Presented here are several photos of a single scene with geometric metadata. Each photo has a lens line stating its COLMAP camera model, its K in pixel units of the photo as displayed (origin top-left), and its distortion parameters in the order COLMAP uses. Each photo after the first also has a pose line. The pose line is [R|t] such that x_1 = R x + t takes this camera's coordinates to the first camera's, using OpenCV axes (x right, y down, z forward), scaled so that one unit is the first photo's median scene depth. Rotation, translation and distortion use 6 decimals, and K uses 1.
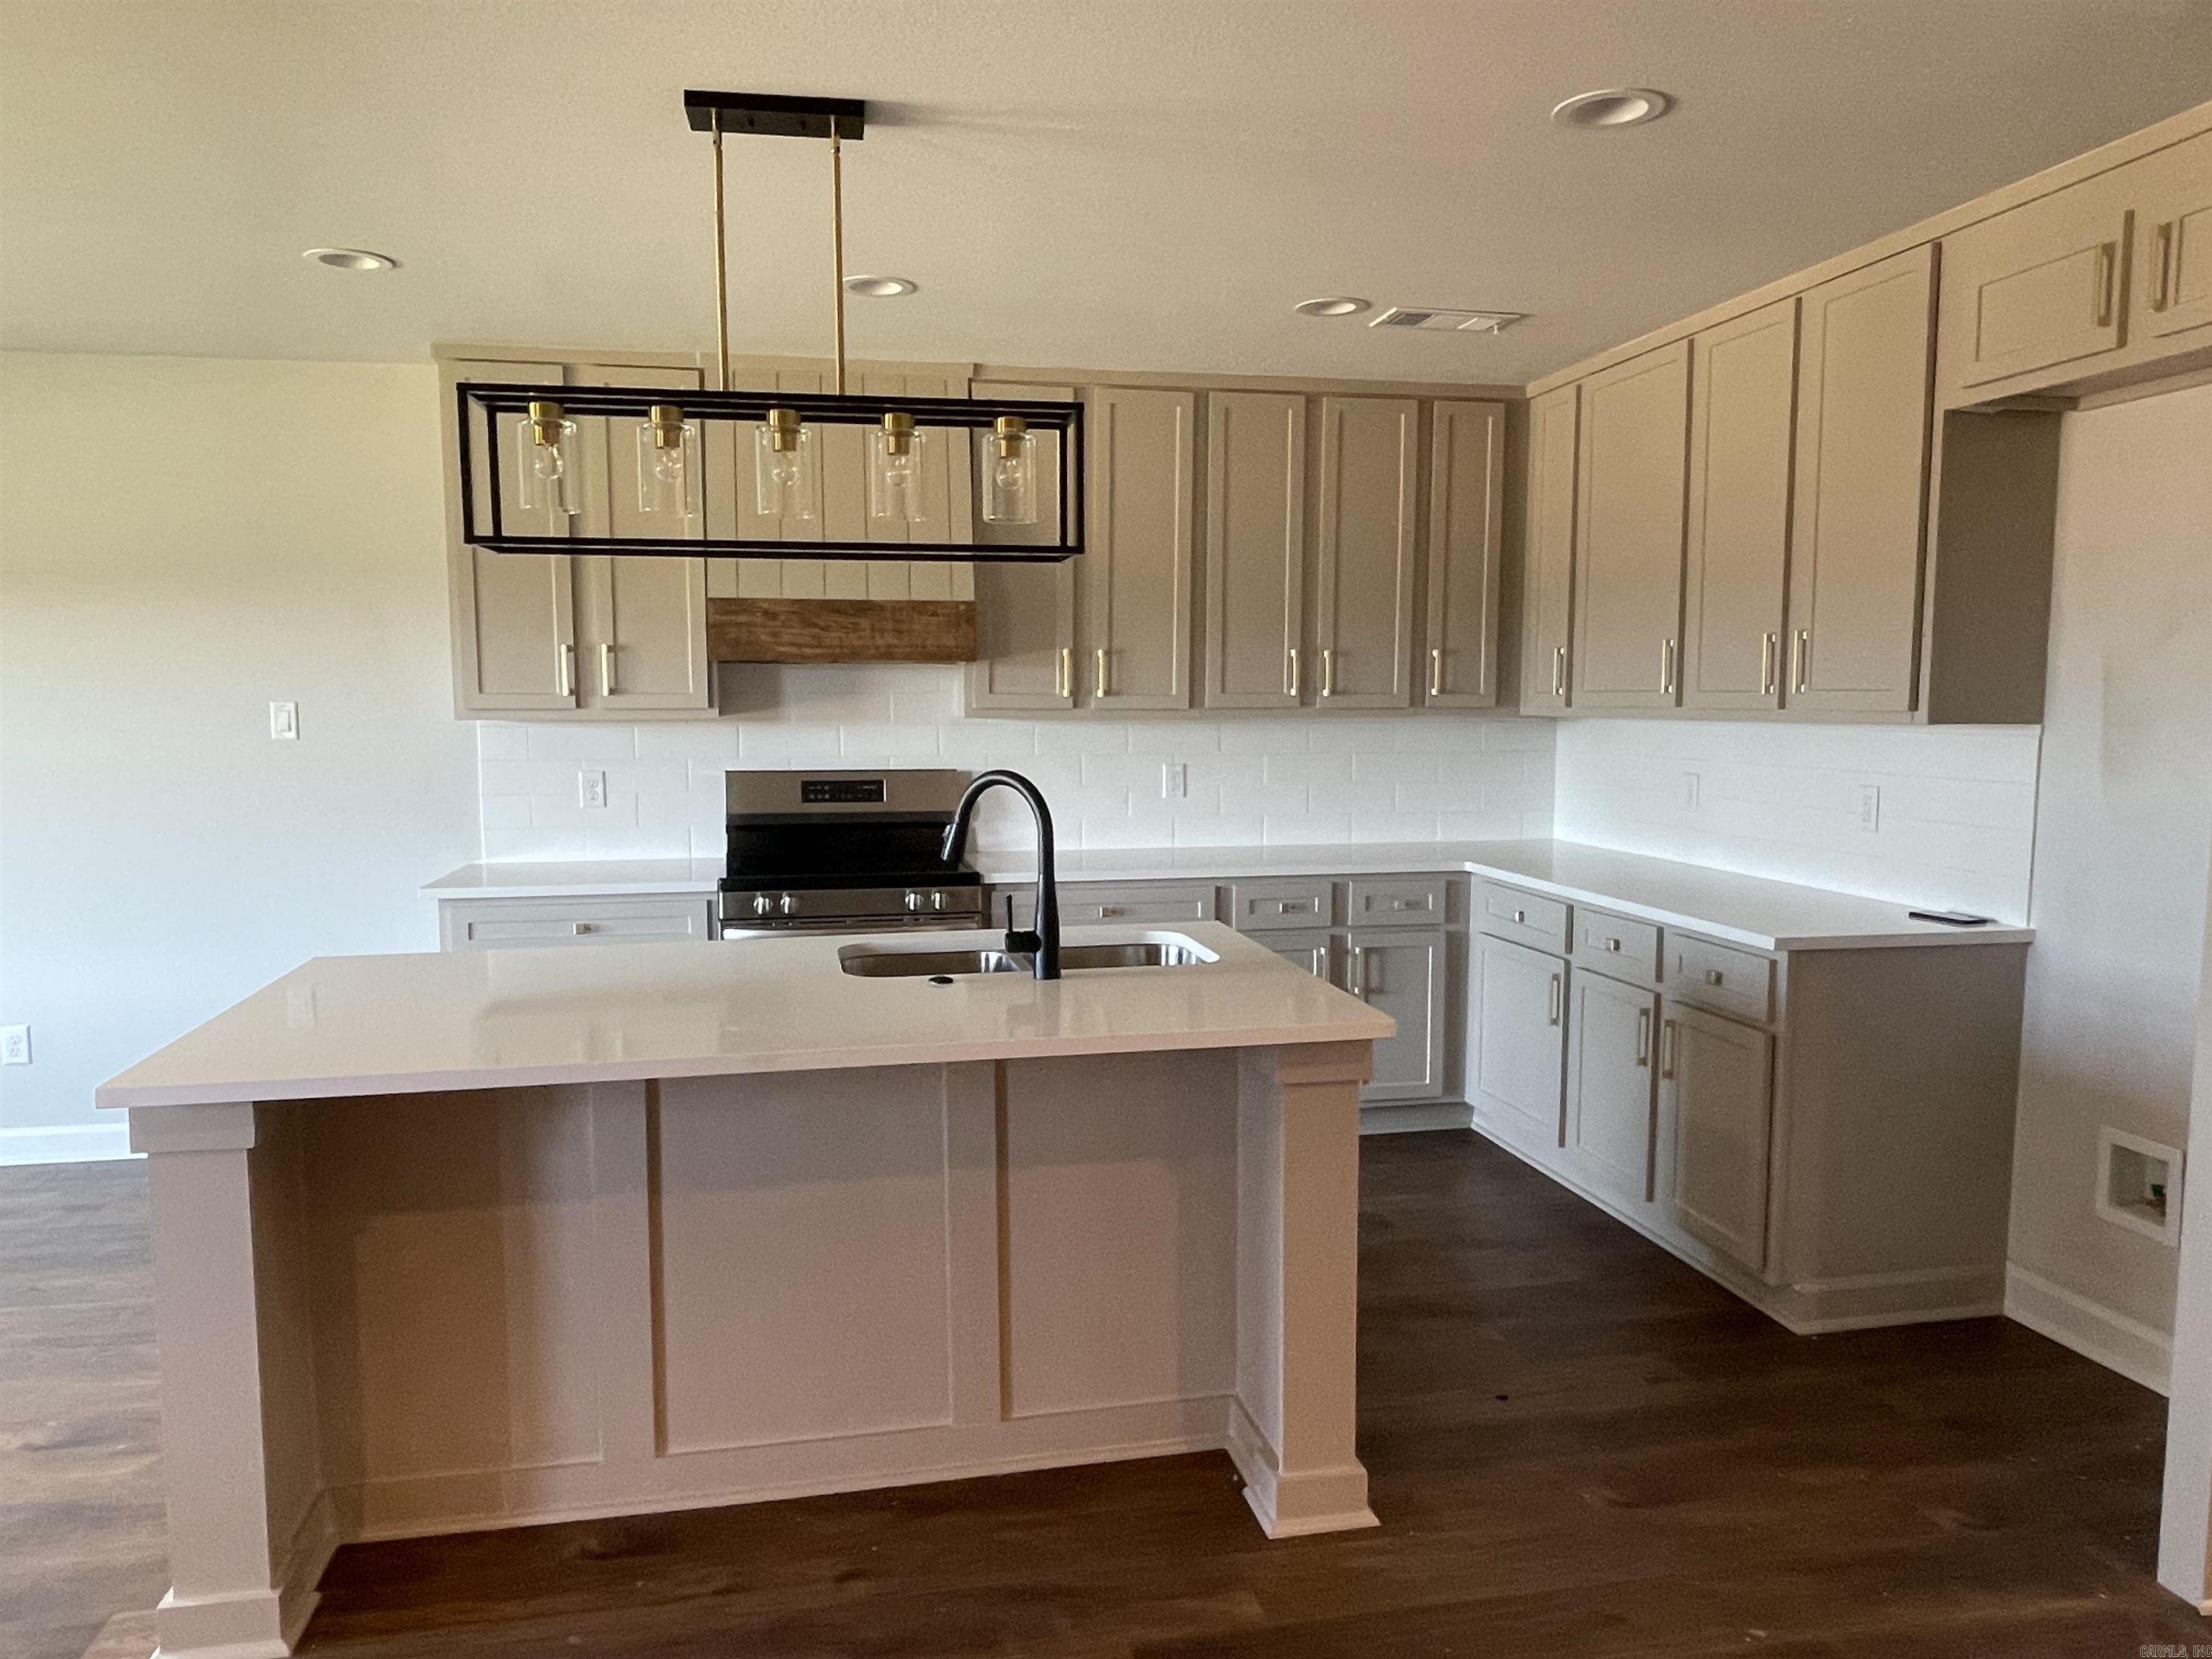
lens RADIAL K [[1518.2, 0, 1097.2], [0, 1518.2, 844.7], [0, 0, 1]] dist [0.051050, -0.085231]
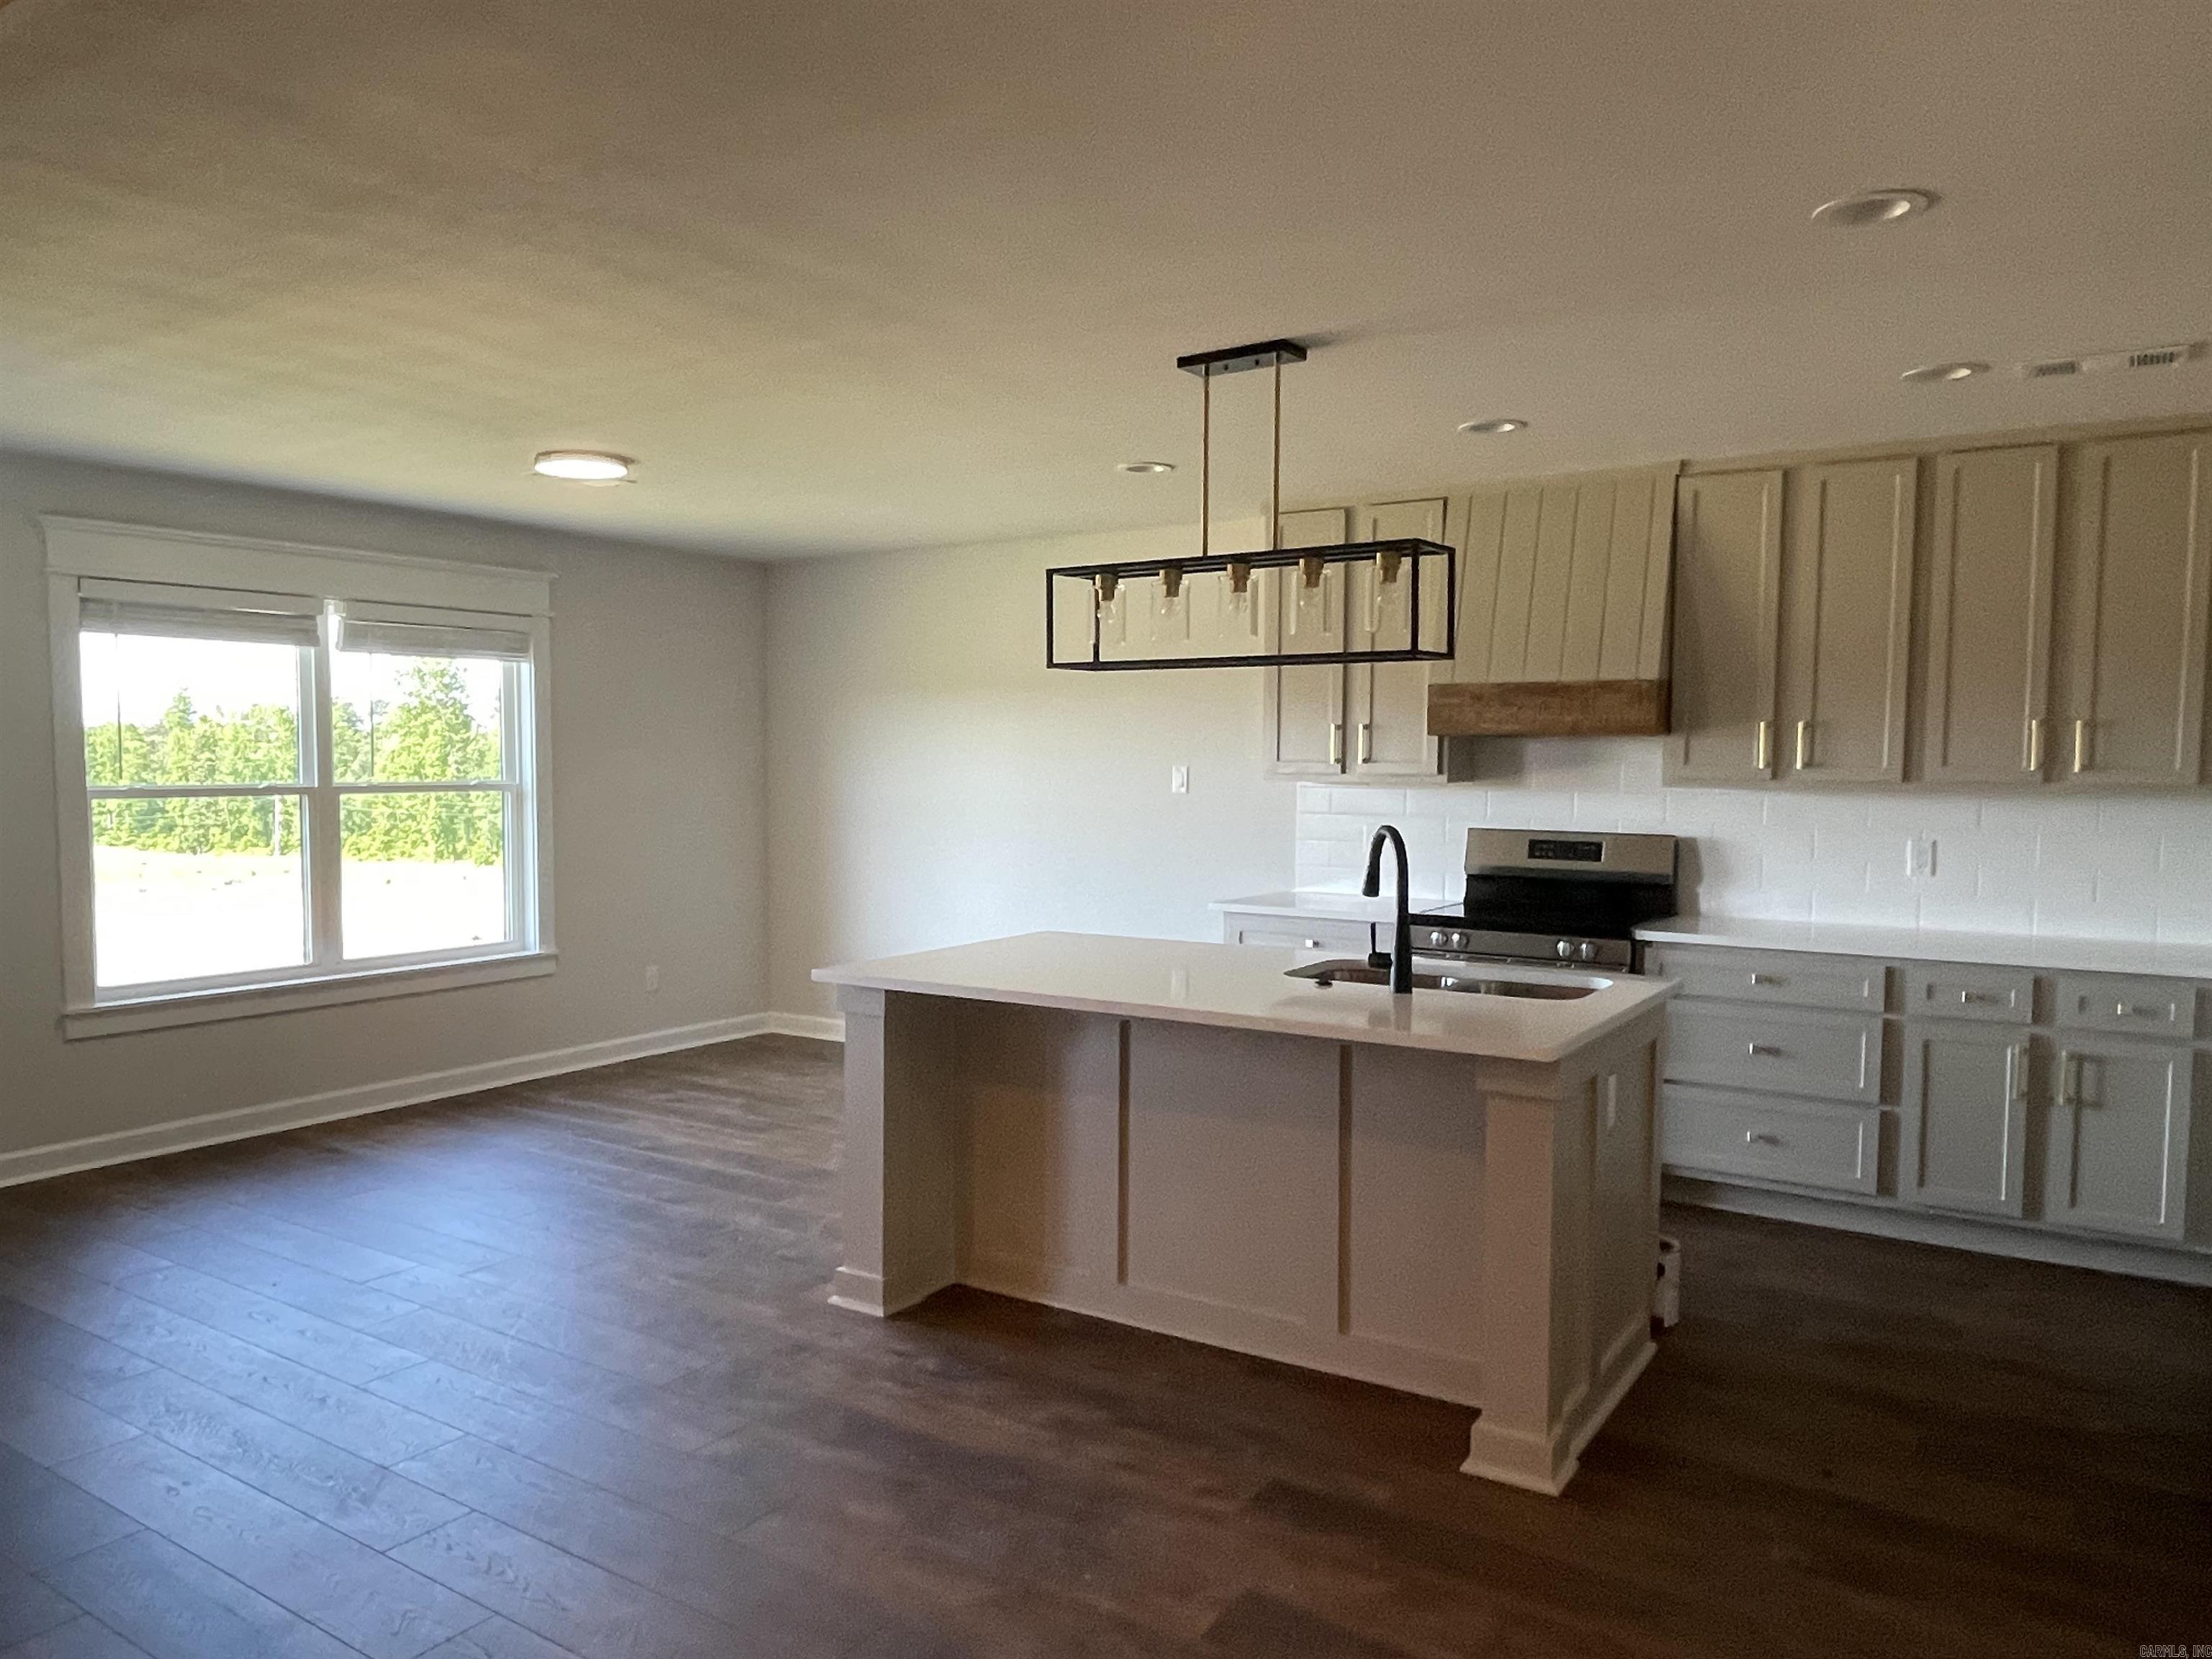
lens RADIAL K [[1518.2, 0, 1097.2], [0, 1518.2, 844.7], [0, 0, 1]] dist [0.051050, -0.085231]
pose [[0.708676, 0.046604, -0.703993, 0.413302], [-0.077226, 0.996944, -0.011742, 0.000811], [0.701295, 0.062688, 0.710109, -0.043808]]
